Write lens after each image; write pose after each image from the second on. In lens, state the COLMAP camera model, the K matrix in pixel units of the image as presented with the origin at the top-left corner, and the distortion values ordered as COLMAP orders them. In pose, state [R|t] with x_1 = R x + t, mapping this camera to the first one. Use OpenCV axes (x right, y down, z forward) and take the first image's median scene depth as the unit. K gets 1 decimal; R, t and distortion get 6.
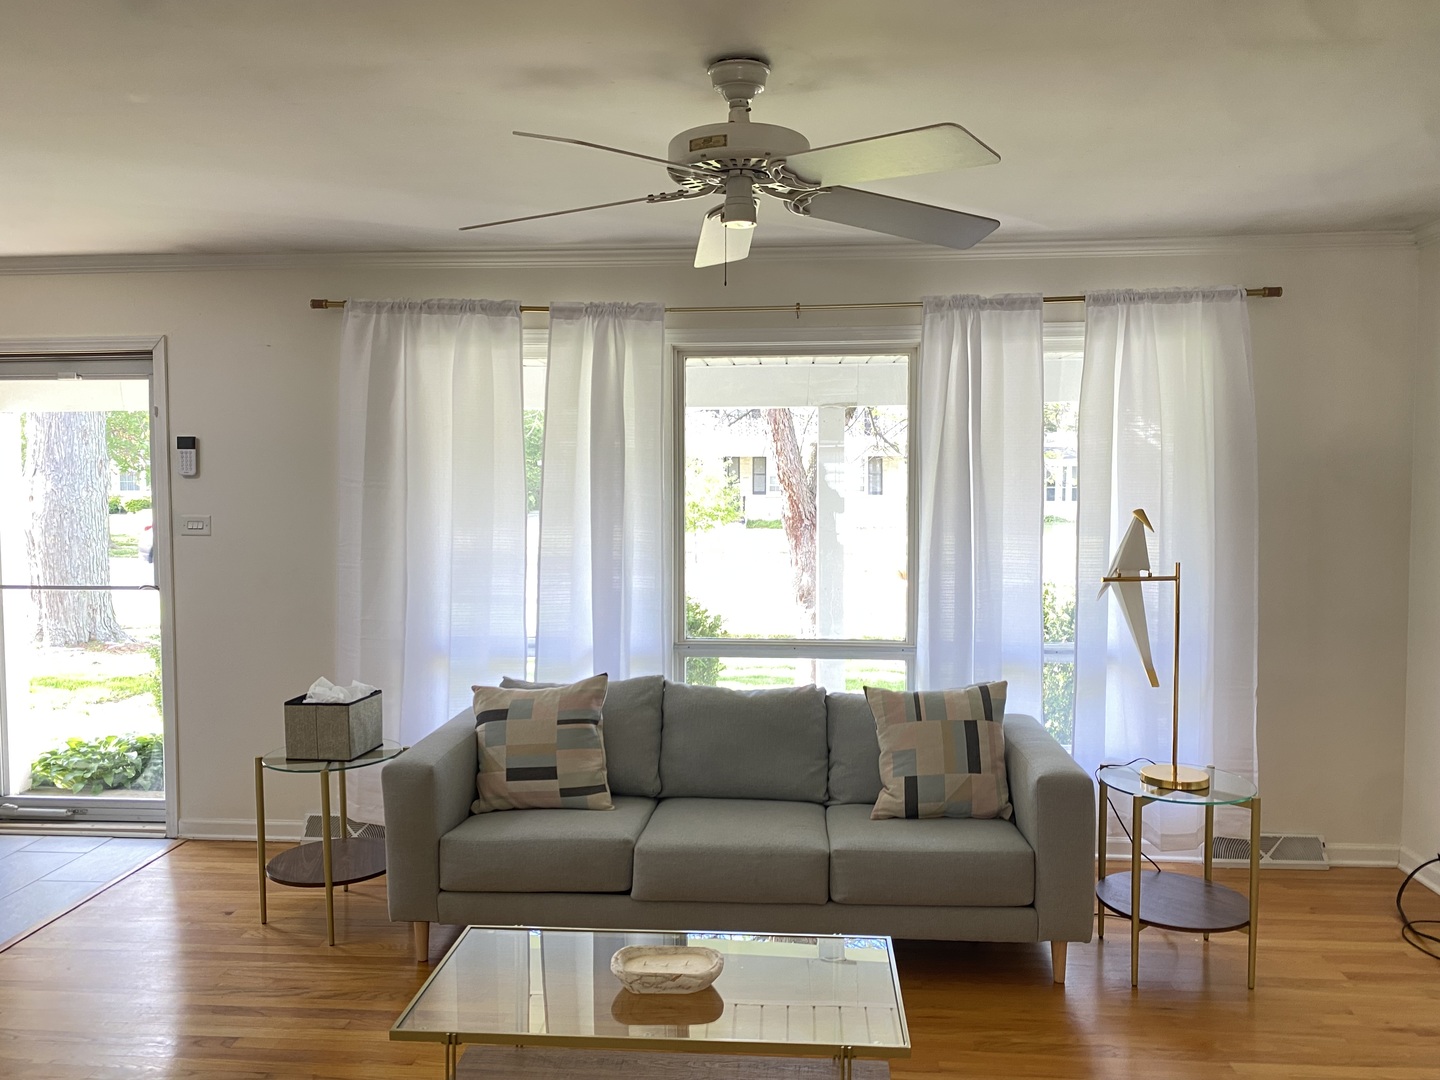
lens RADIAL K [[1083.2, 0, 728.8], [0, 1083.2, 536.0], [0, 0, 1]] dist [0.000451, -0.031002]
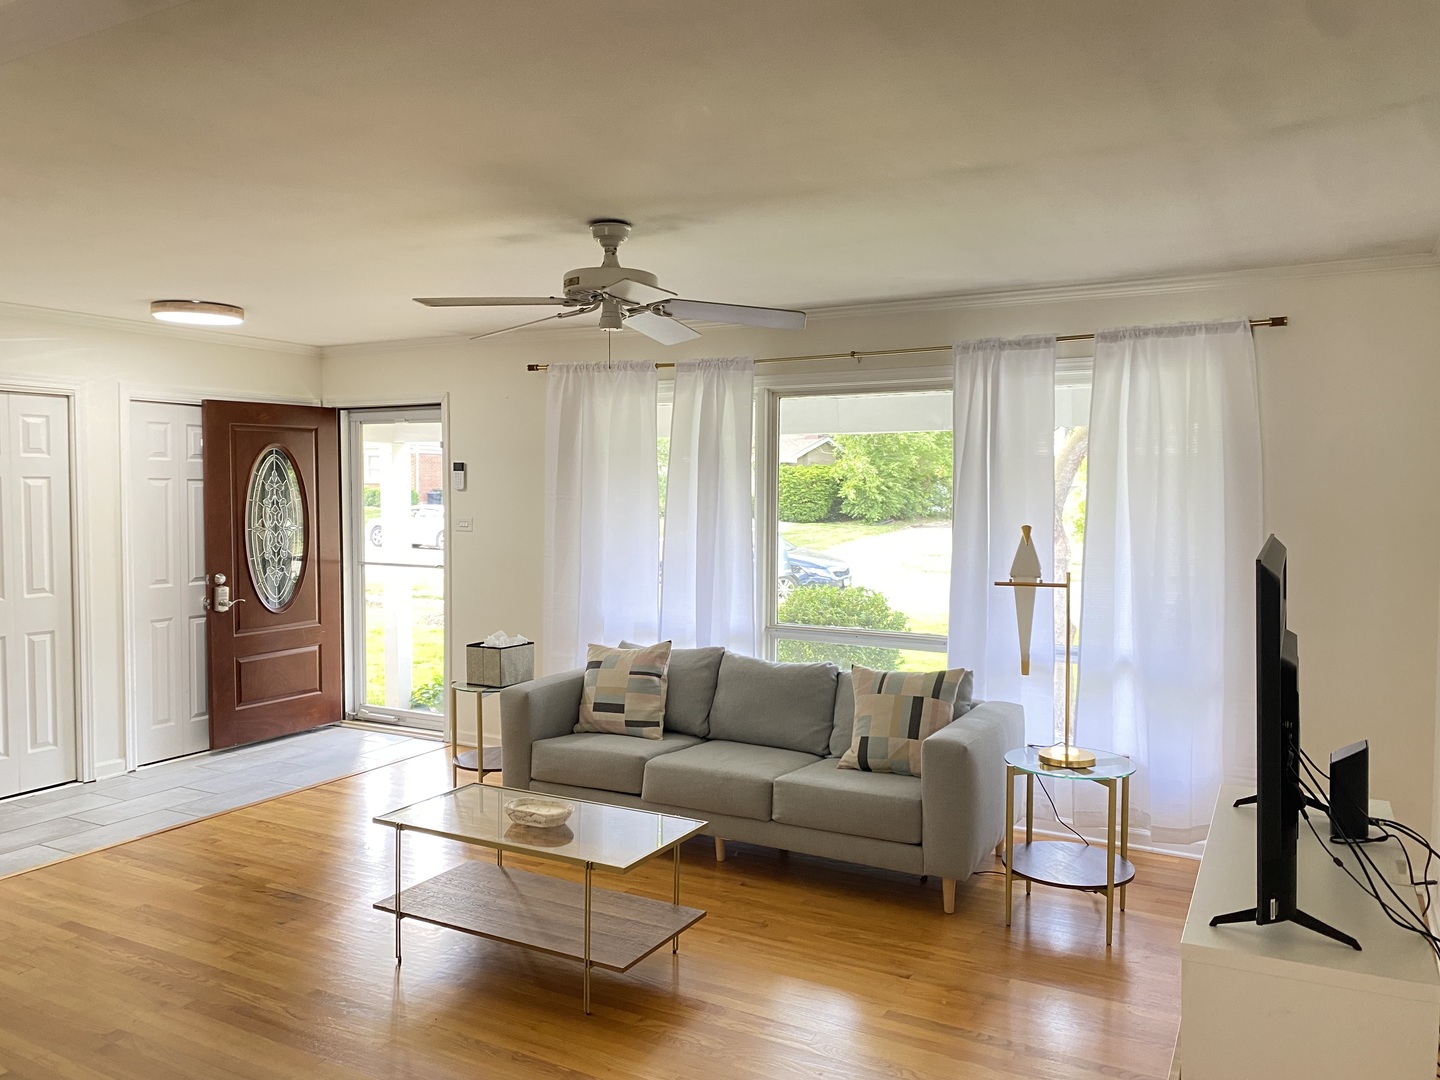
lens RADIAL K [[1083.2, 0, 713.7], [0, 1083.2, 538.2], [0, 0, 1]] dist [0.000451, -0.031002]
pose [[0.905377, 0.025170, -0.423863, 0.502221], [-0.027012, 0.999634, 0.001665, -0.003355], [0.423749, 0.009942, 0.905725, -0.192474]]
